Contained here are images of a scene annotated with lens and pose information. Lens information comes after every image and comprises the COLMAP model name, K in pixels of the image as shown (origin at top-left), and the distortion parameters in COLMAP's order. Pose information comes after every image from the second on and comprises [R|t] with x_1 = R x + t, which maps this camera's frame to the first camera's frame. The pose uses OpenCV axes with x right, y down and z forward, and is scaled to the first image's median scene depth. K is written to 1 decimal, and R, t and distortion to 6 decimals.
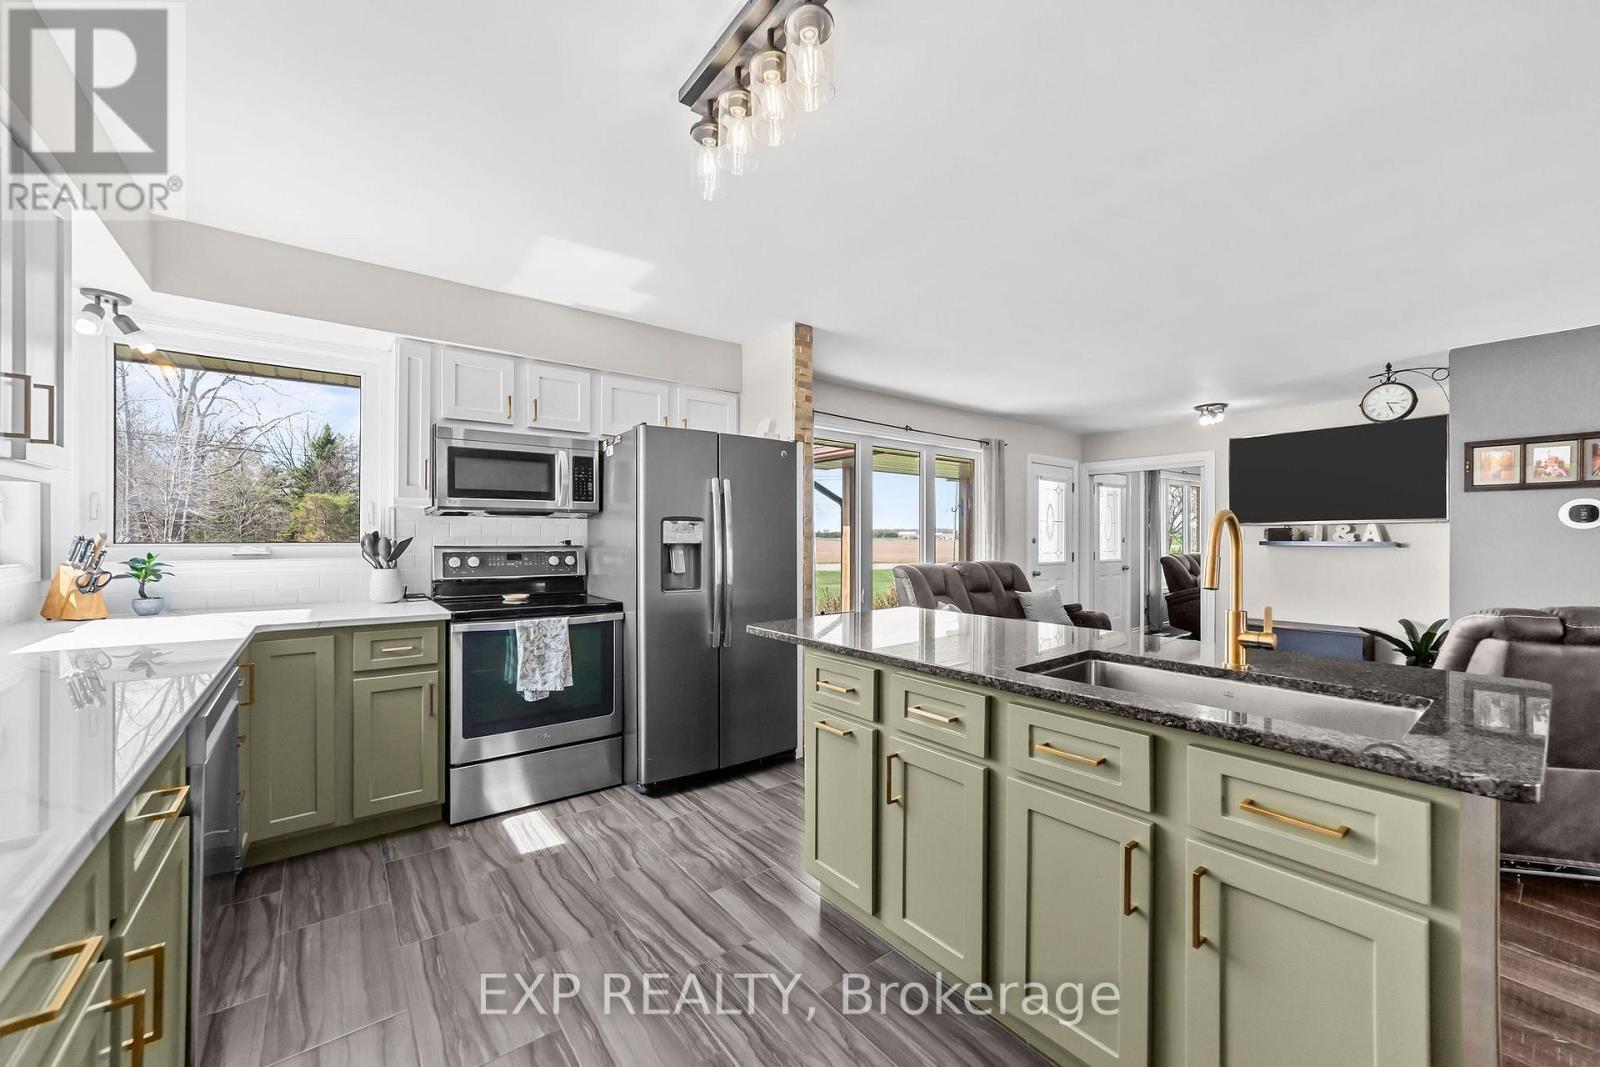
lens RADIAL K [[611.8, 0, 795.2], [0, 611.8, 539.6], [0, 0, 1]] dist [-0.016709, 0.008991]
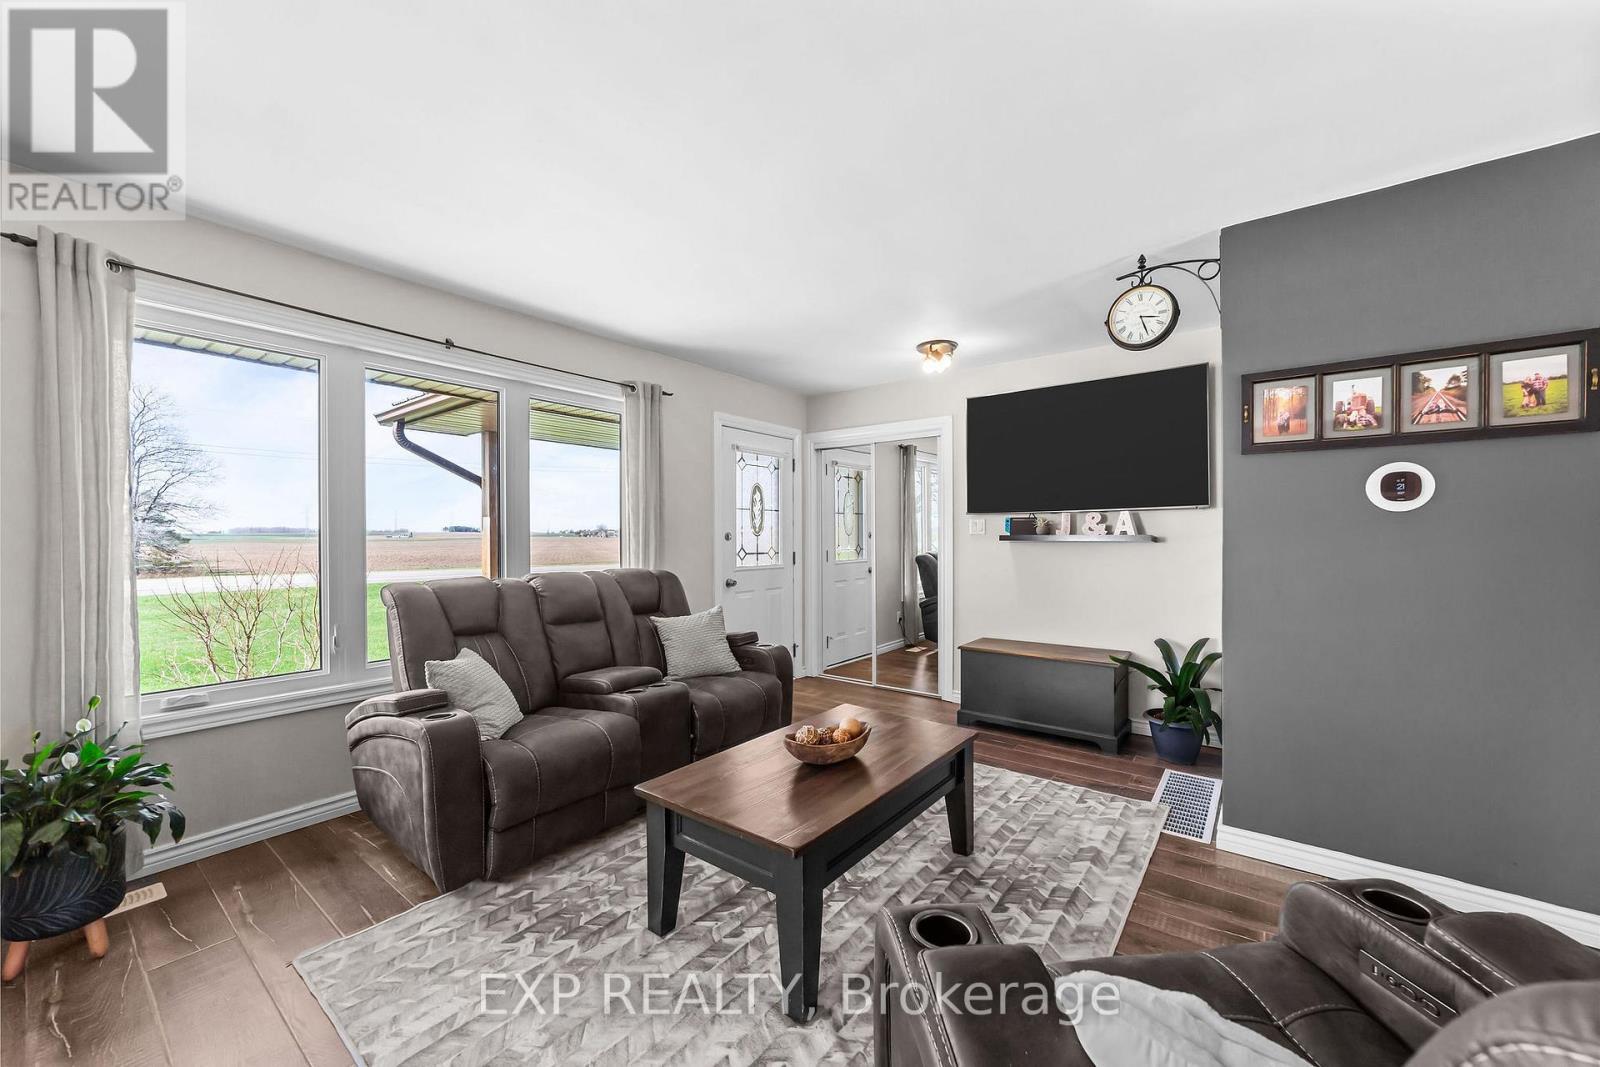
lens RADIAL K [[615.1, 0, 787.8], [0, 615.1, 539.3], [0, 0, 1]] dist [-0.018207, 0.009291]
pose [[0.969494, -0.007631, 0.244997, 0.622926], [0.006377, 0.999962, 0.005913, 0.003012], [-0.245033, -0.004170, 0.969506, 0.636969]]
